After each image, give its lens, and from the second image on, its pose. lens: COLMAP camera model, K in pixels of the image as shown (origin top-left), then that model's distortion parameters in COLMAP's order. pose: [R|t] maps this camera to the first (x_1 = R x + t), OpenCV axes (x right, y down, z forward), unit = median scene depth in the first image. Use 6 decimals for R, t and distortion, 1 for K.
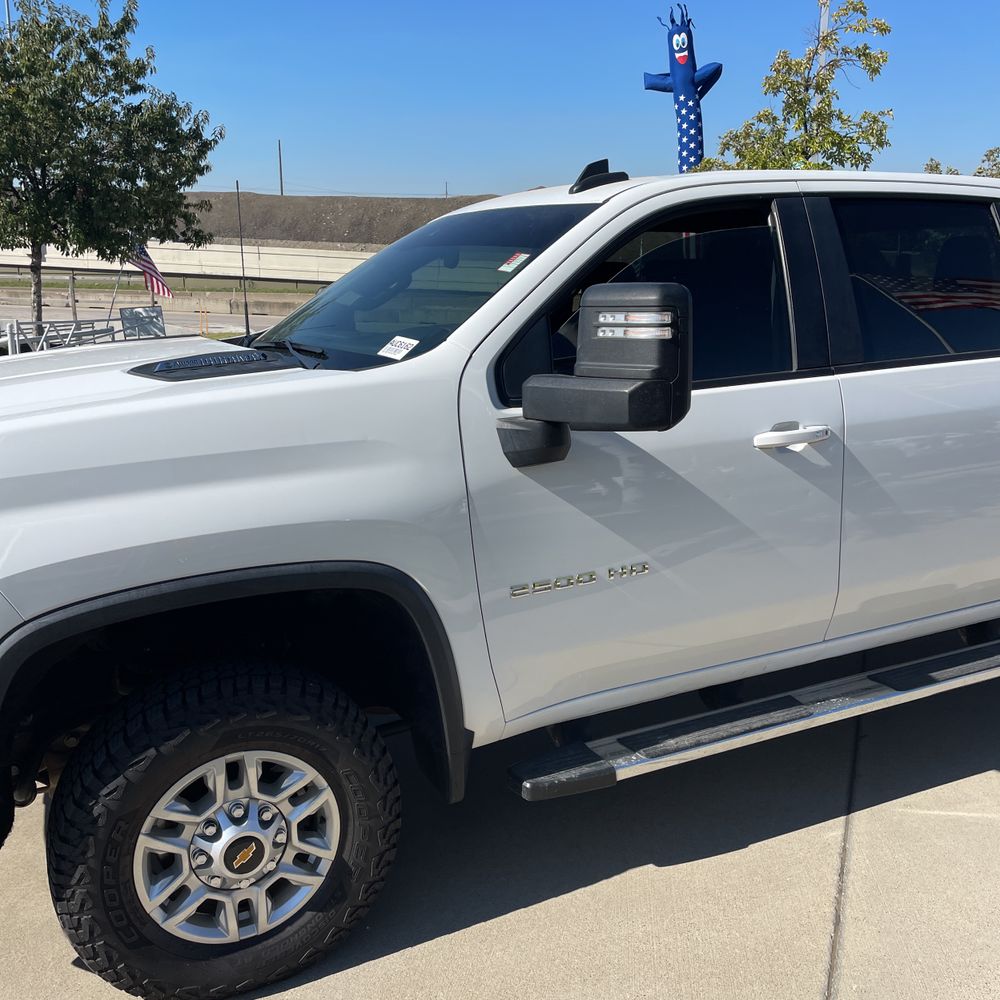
lens RADIAL K [[1002.6, 0, 500.0], [0, 1002.6, 500.0], [0, 0, 1]] dist [0.095072, -0.126479]
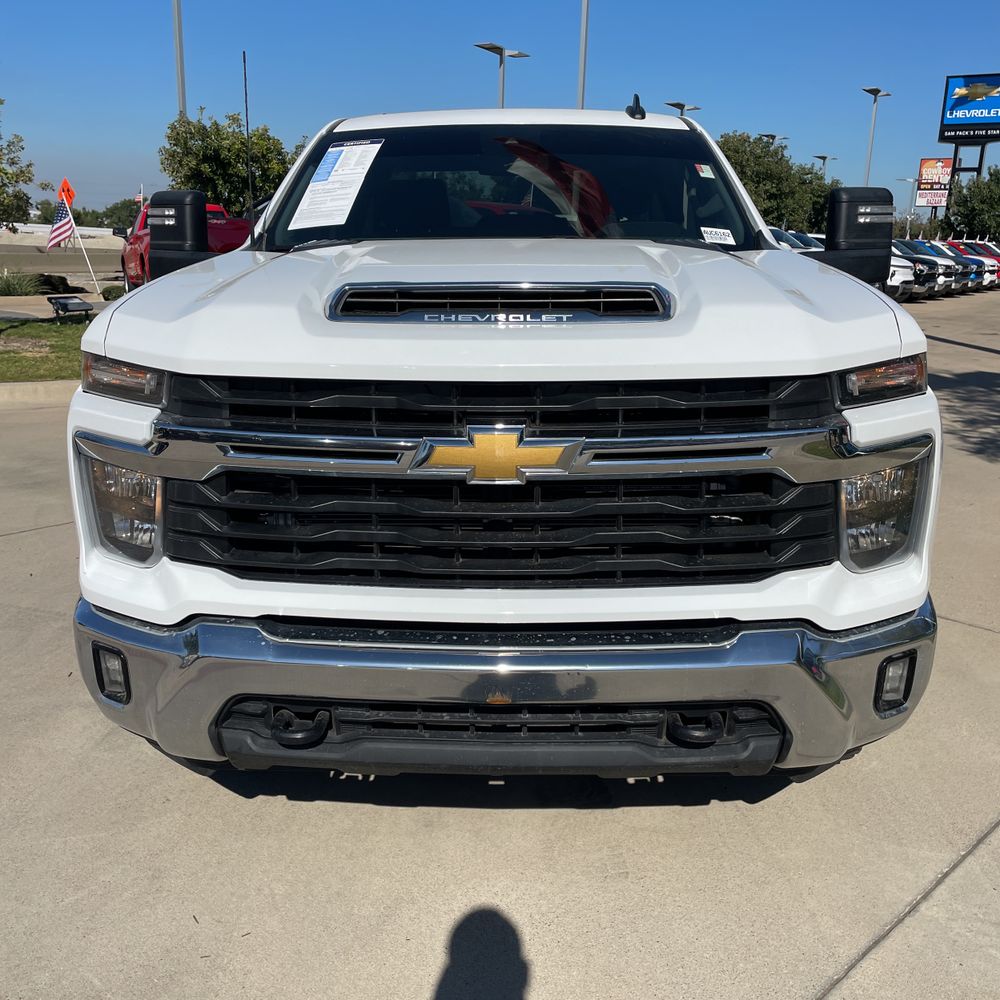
lens RADIAL K [[1000.8, 0, 493.9], [0, 1000.8, 498.8], [0, 0, 1]] dist [0.098837, -0.127618]
pose [[0.465358, -0.214885, 0.858642, -1.183360], [0.182858, 0.972496, 0.144275, -0.058279], [-0.866028, 0.089870, 0.491852, 0.572228]]
